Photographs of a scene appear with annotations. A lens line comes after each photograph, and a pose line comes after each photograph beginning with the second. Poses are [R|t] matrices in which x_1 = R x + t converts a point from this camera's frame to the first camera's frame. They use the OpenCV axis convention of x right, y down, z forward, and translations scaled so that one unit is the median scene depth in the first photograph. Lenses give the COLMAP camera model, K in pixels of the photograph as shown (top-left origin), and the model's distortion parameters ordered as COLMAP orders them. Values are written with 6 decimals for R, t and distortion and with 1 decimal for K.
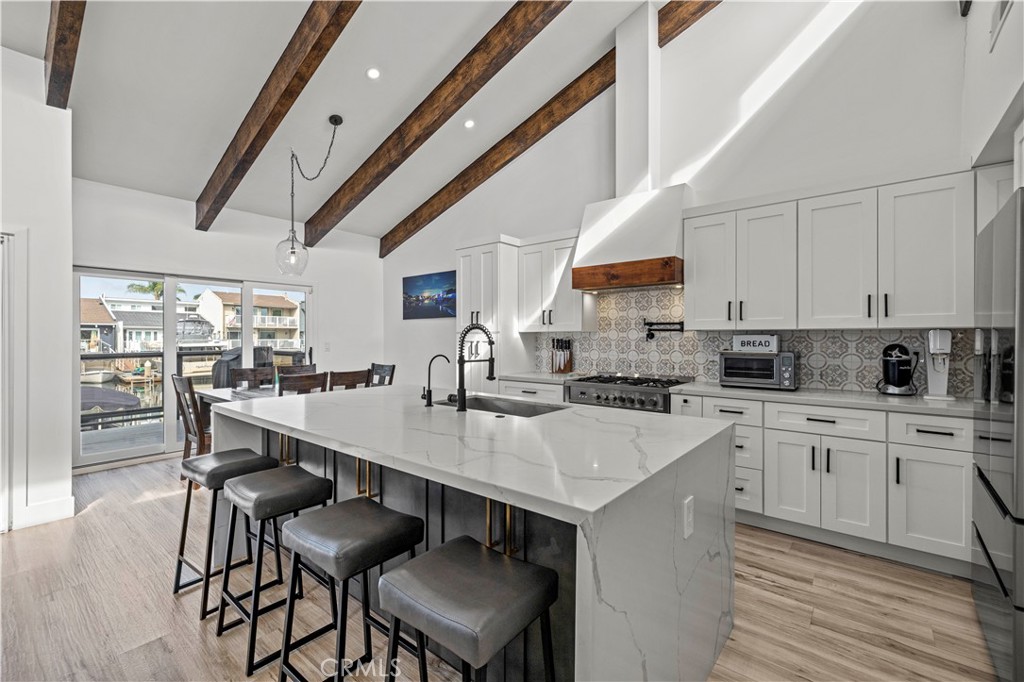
lens RADIAL K [[440.7, 0, 504.8], [0, 440.7, 337.0], [0, 0, 1]] dist [0.005183, 0.000269]
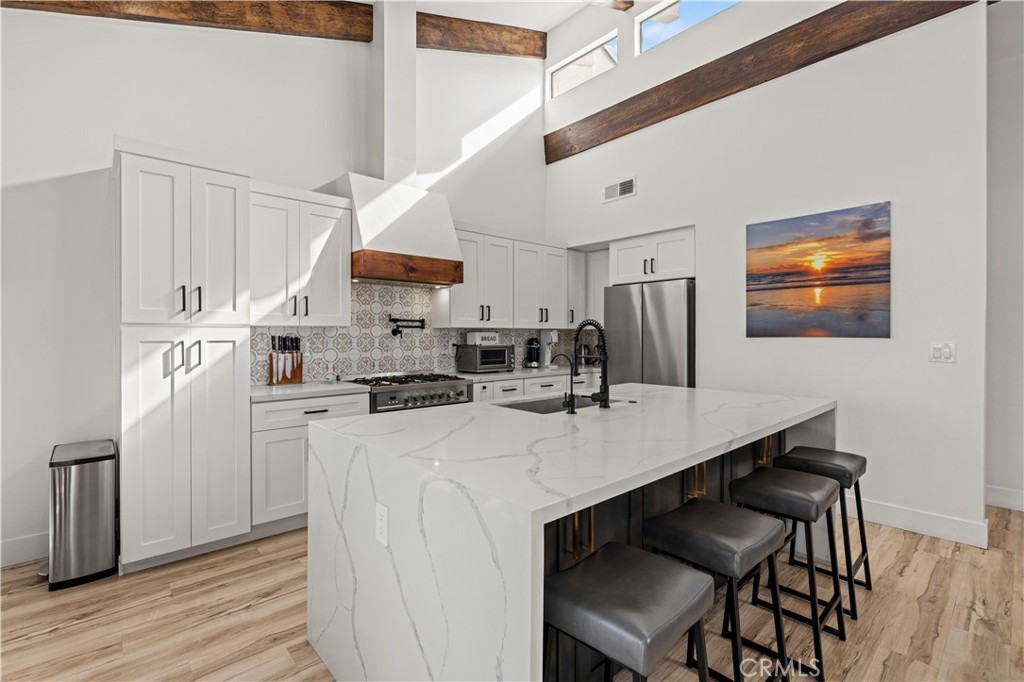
lens RADIAL K [[471.5, 0, 512.2], [0, 471.5, 334.0], [0, 0, 1]] dist [0.003155, 0.001019]
pose [[0.133961, 0.000849, 0.990986, -0.490510], [0.000403, 1.000000, -0.000911, 0.001418], [-0.990986, 0.000521, 0.133961, 0.442610]]
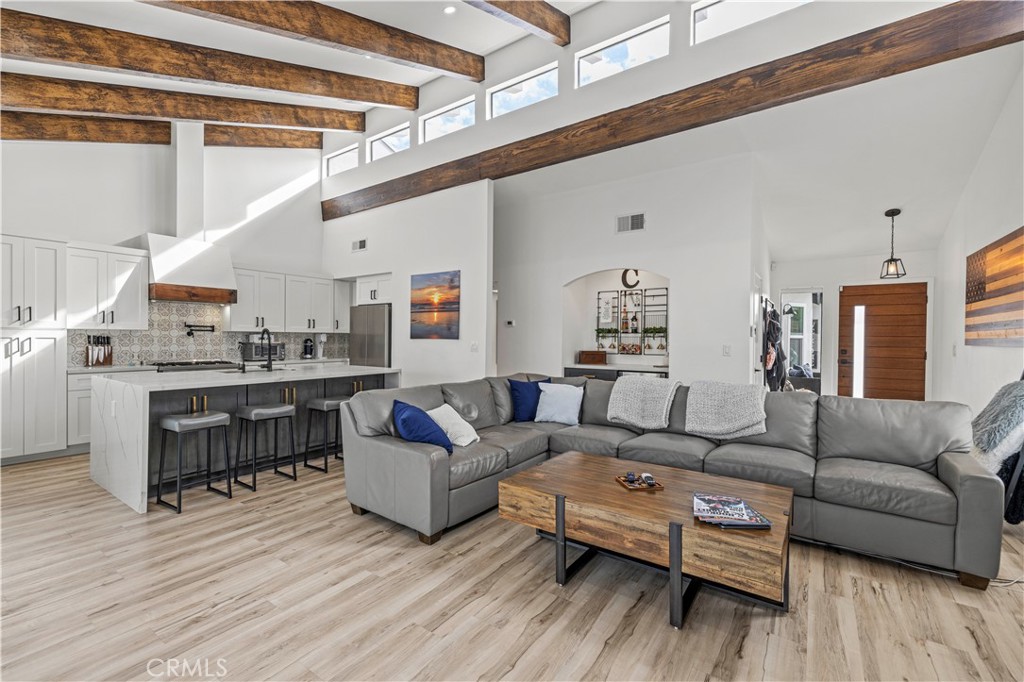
lens RADIAL K [[440.7, 0, 509.8], [0, 440.7, 341.0], [0, 0, 1]] dist [0.005183, 0.000269]
pose [[-0.087577, -0.007876, 0.996127, -0.924599], [-0.008236, 0.999940, 0.007182, 0.001002], [-0.996124, -0.007575, -0.087637, 0.034978]]
